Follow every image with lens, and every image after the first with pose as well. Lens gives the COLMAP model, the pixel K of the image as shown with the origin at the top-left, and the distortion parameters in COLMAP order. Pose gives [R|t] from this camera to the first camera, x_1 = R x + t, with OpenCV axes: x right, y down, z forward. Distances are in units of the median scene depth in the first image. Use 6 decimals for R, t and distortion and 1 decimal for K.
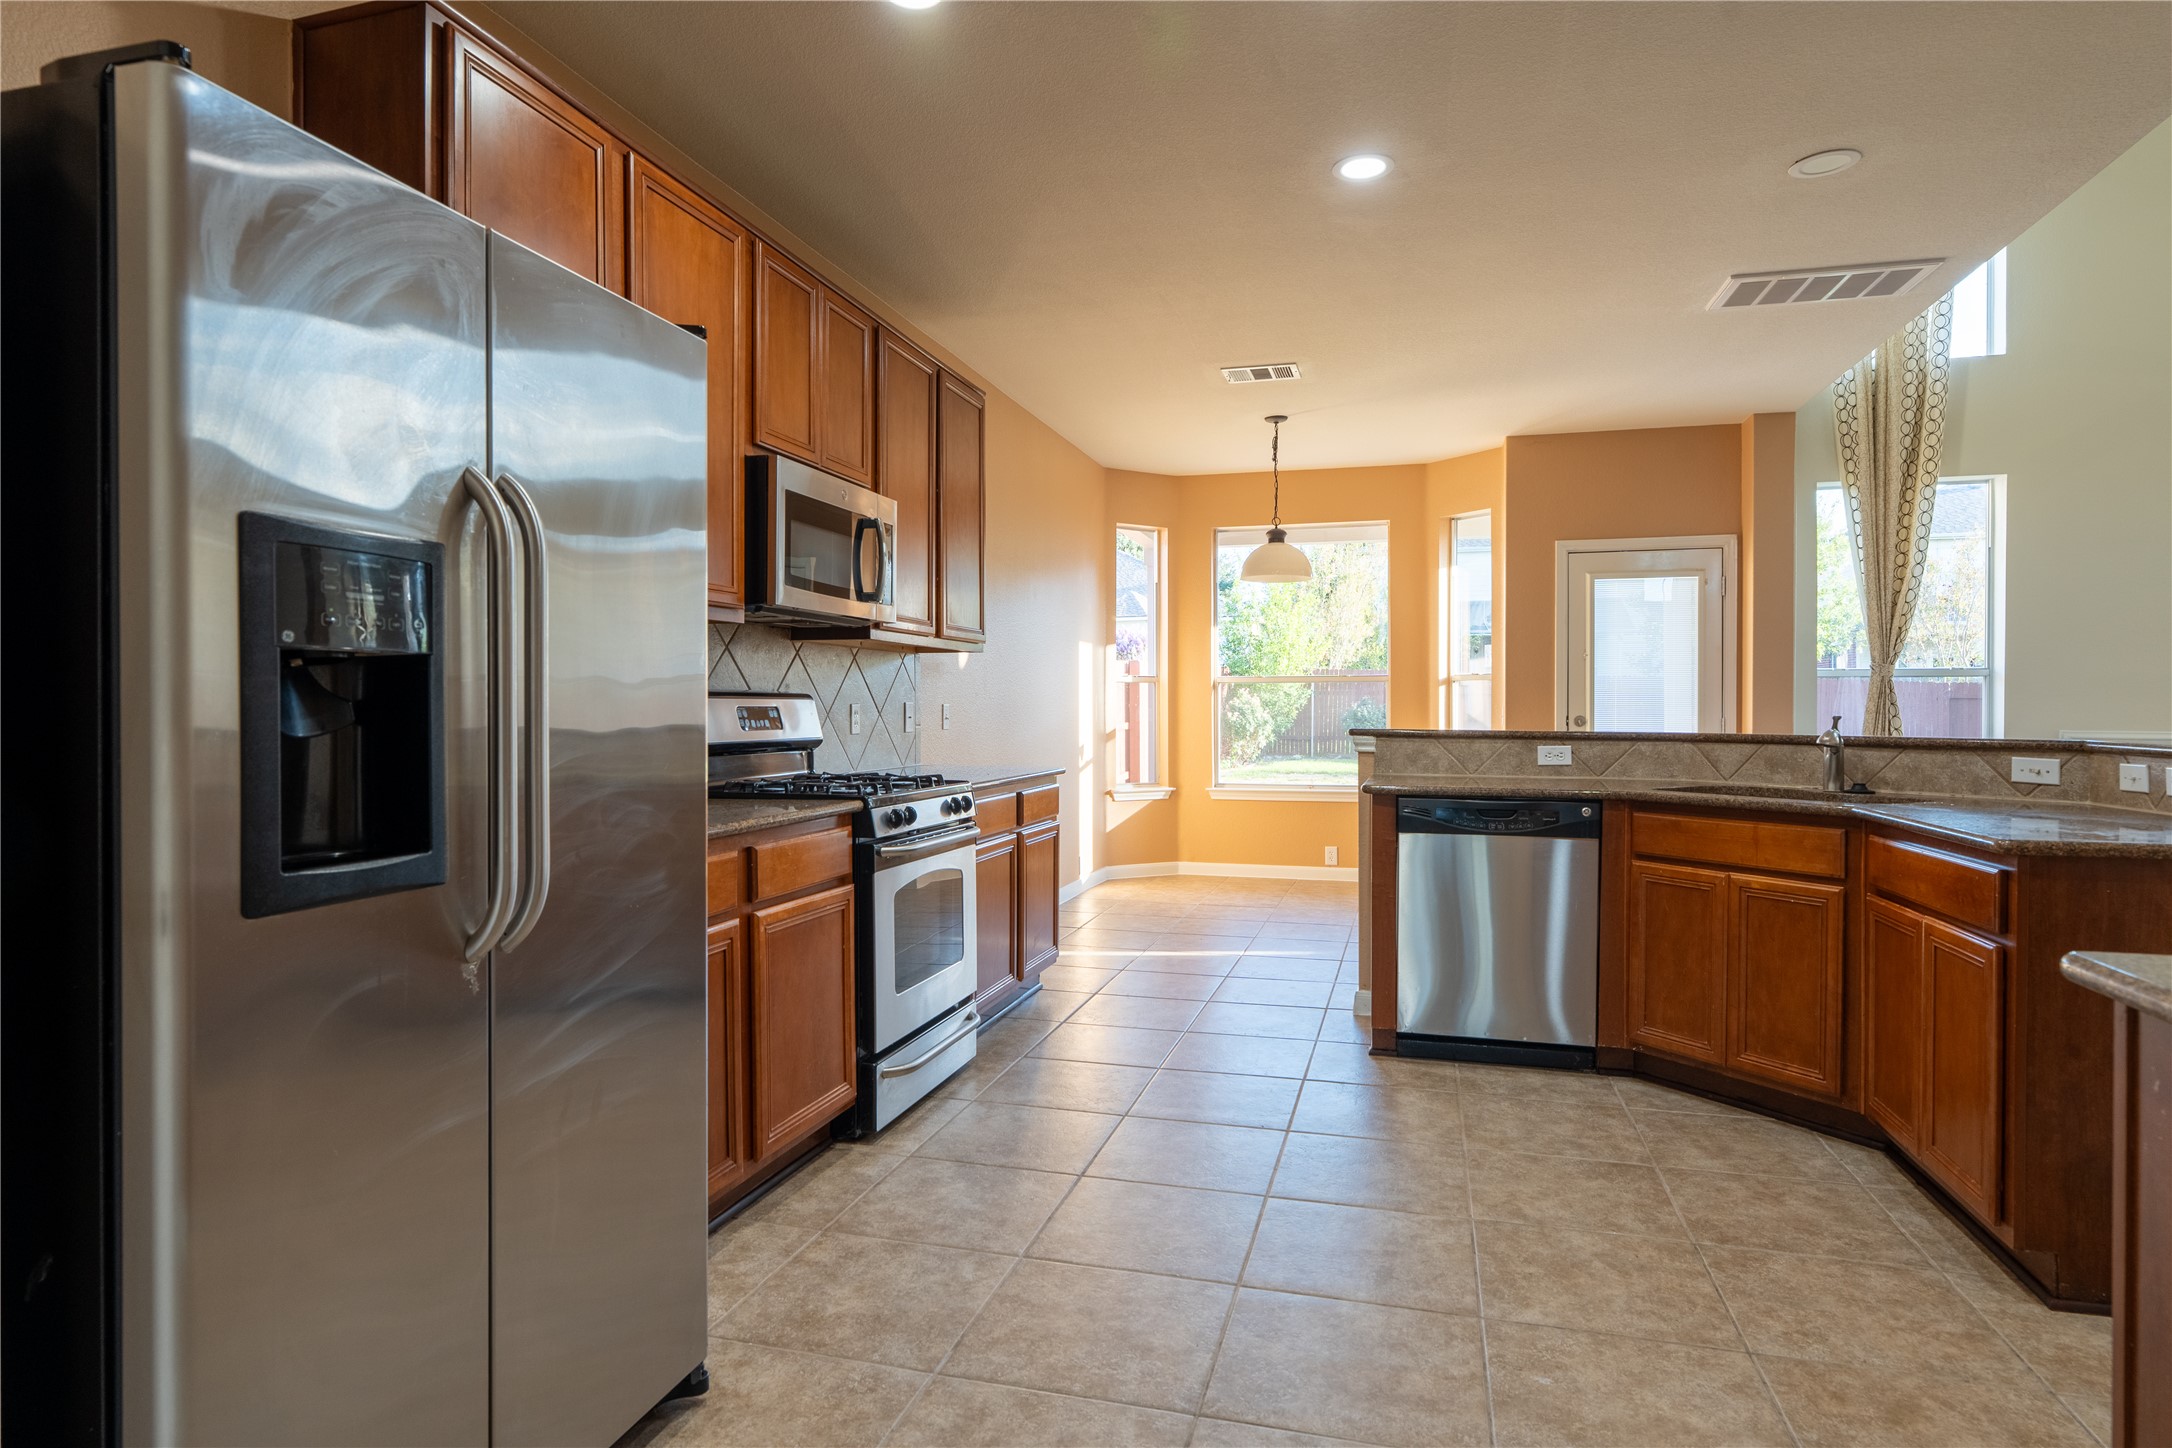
lens RADIAL K [[1212.5, 0, 1075.9], [0, 1212.5, 723.0], [0, 0, 1]] dist [-0.007890, -0.000950]
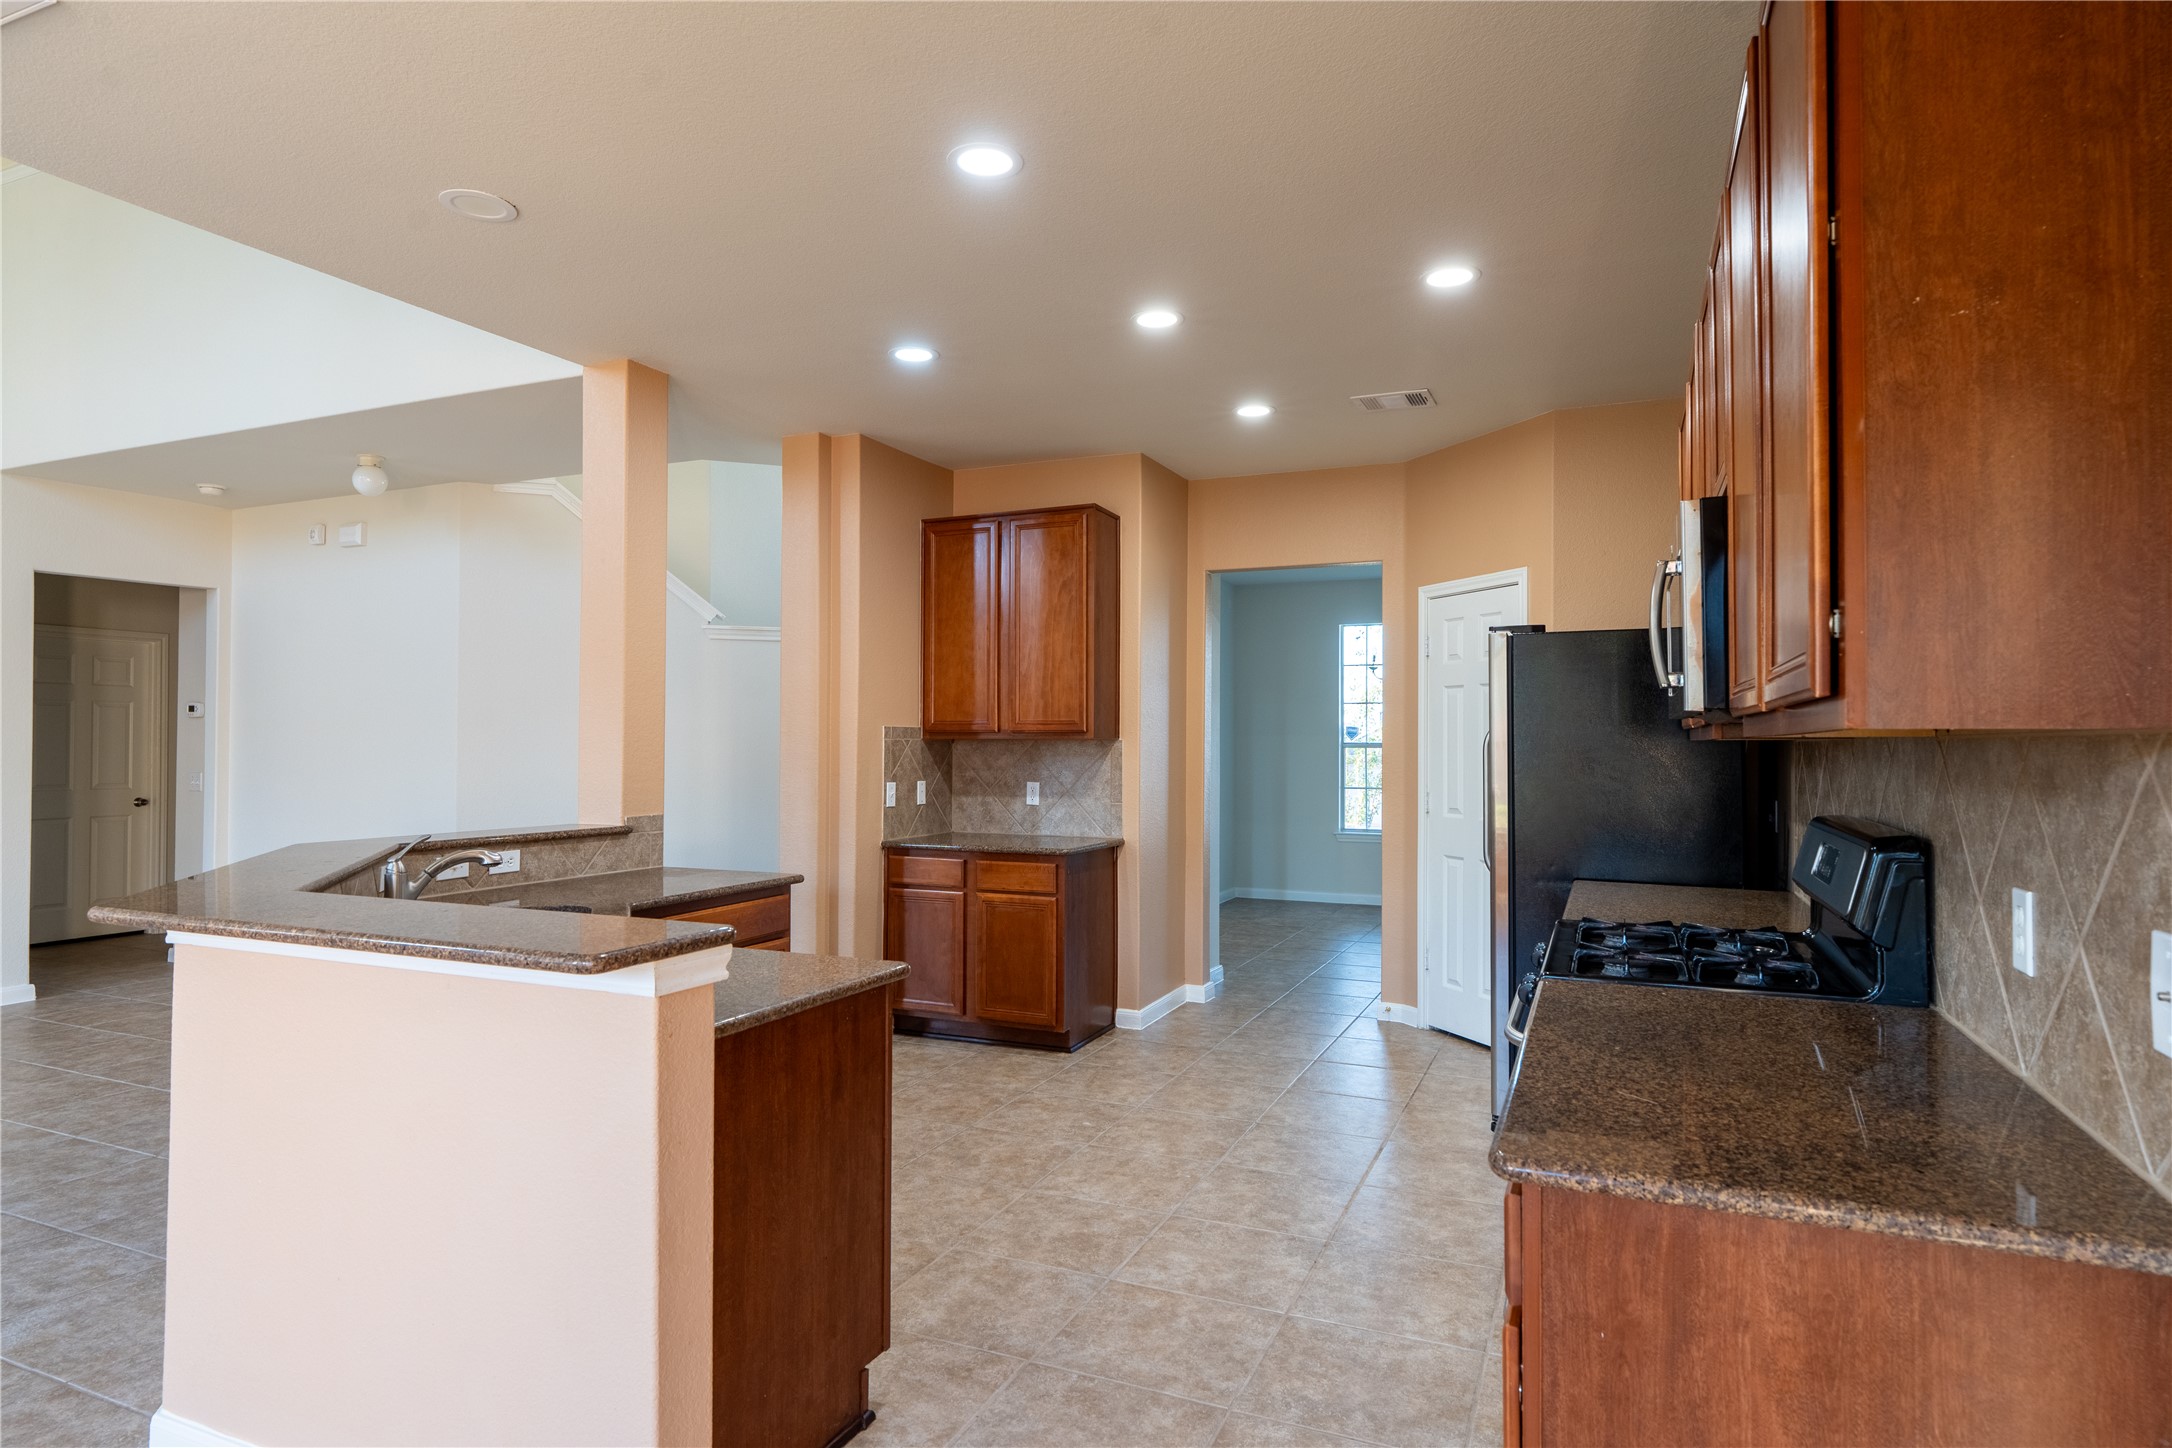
lens RADIAL K [[1212.5, 0, 1084.3], [0, 1212.5, 729.5], [0, 0, 1]] dist [-0.007890, -0.000950]
pose [[-0.991150, -0.003787, 0.132696, 0.100259], [-0.004043, 0.999990, -0.001666, -0.117037], [-0.132689, -0.002188, -0.991155, 2.668106]]
